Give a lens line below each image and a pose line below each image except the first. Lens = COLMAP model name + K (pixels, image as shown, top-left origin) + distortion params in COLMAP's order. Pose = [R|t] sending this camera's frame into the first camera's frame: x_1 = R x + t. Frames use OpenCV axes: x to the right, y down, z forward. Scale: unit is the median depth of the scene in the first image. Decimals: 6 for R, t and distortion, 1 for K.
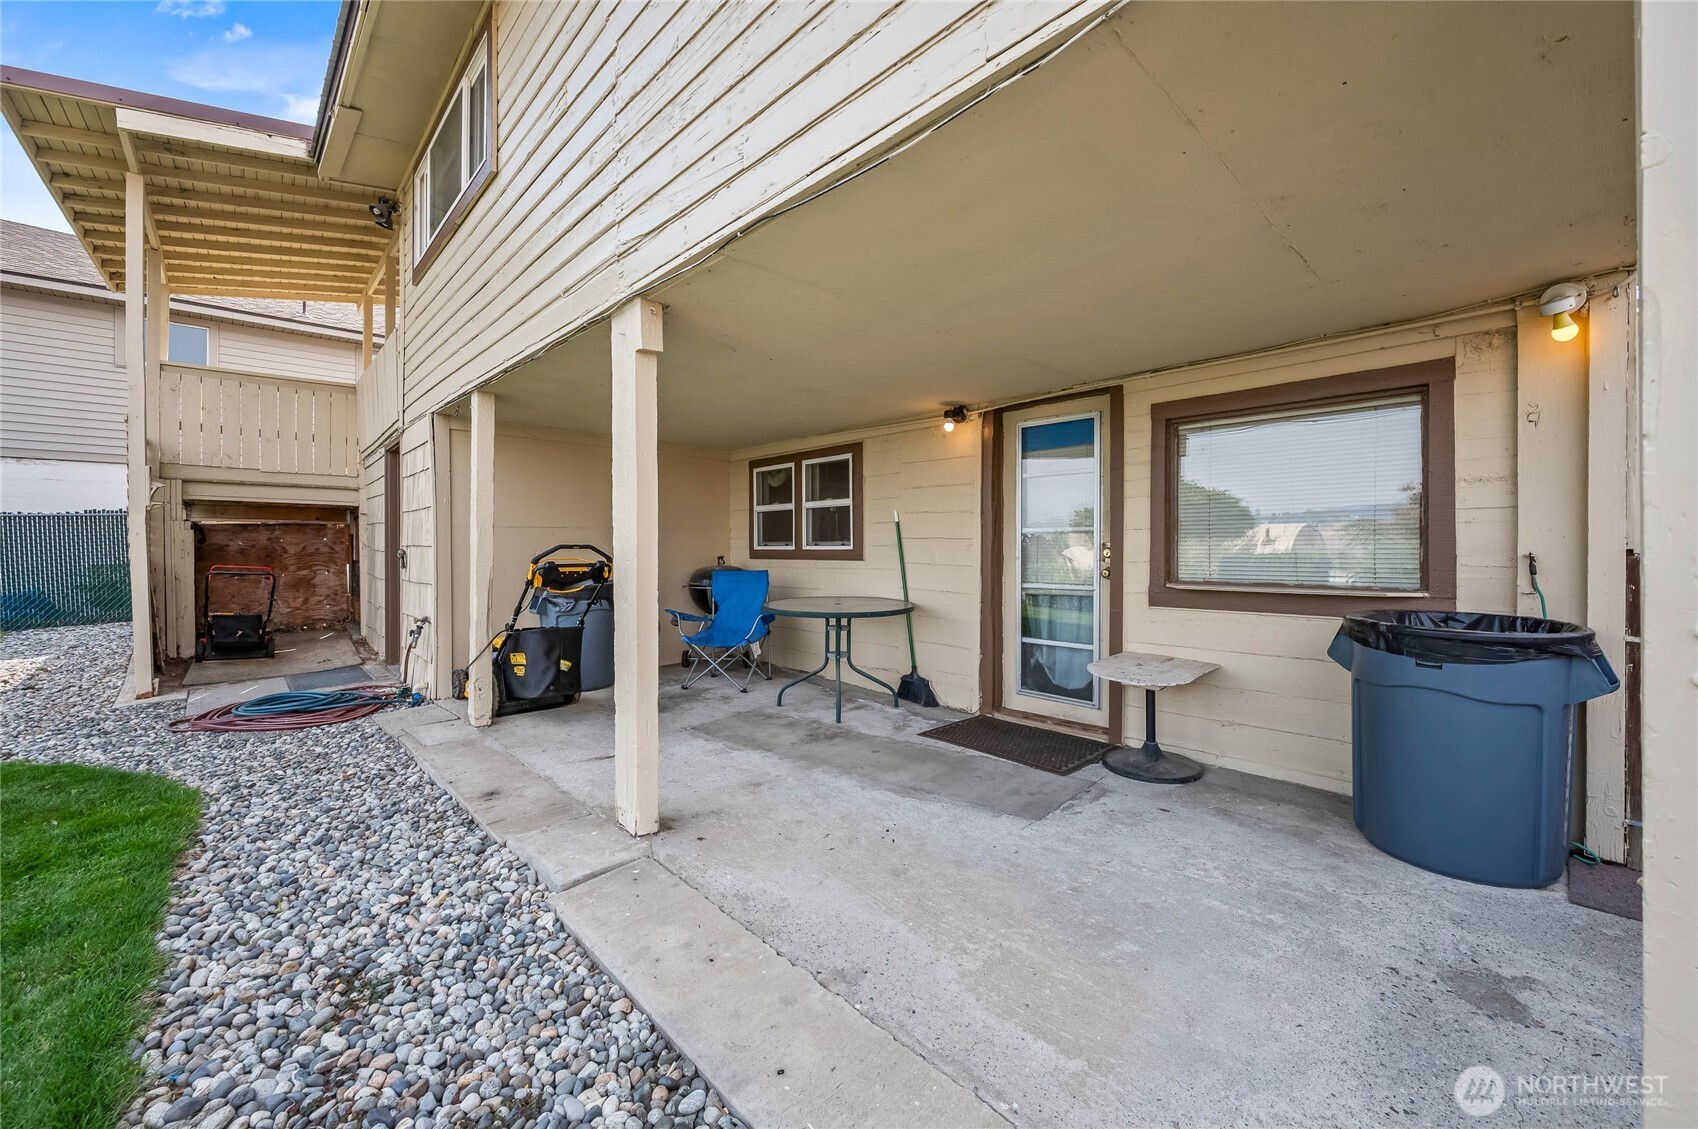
lens RADIAL K [[676.9, 0, 853.0], [0, 676.9, 549.8], [0, 0, 1]] dist [0.001688, -0.000830]
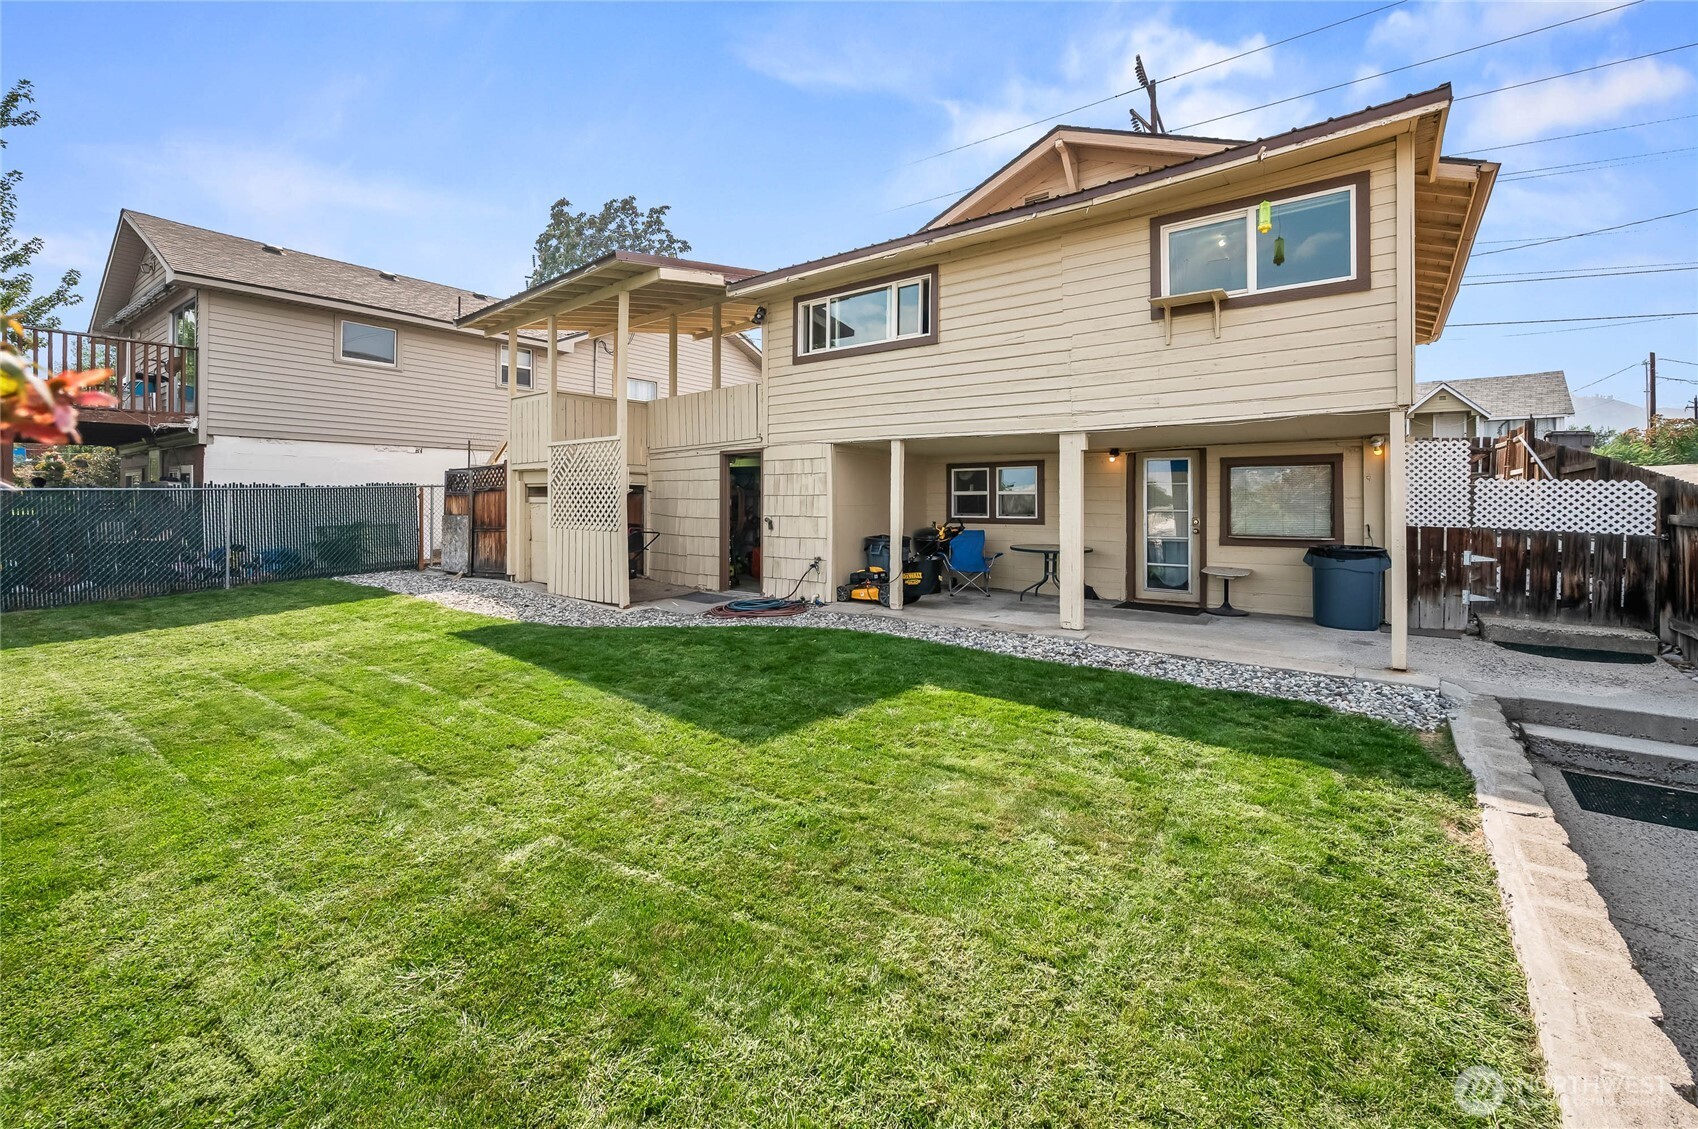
lens RADIAL K [[676.9, 0, 845.3], [0, 676.9, 501.9], [0, 0, 1]] dist [0.001688, -0.000830]
pose [[0.988438, 0.004367, 0.151564, -1.102994], [-0.003065, 0.999956, -0.008818, -0.038362], [-0.151596, 0.008251, 0.988408, -1.021236]]
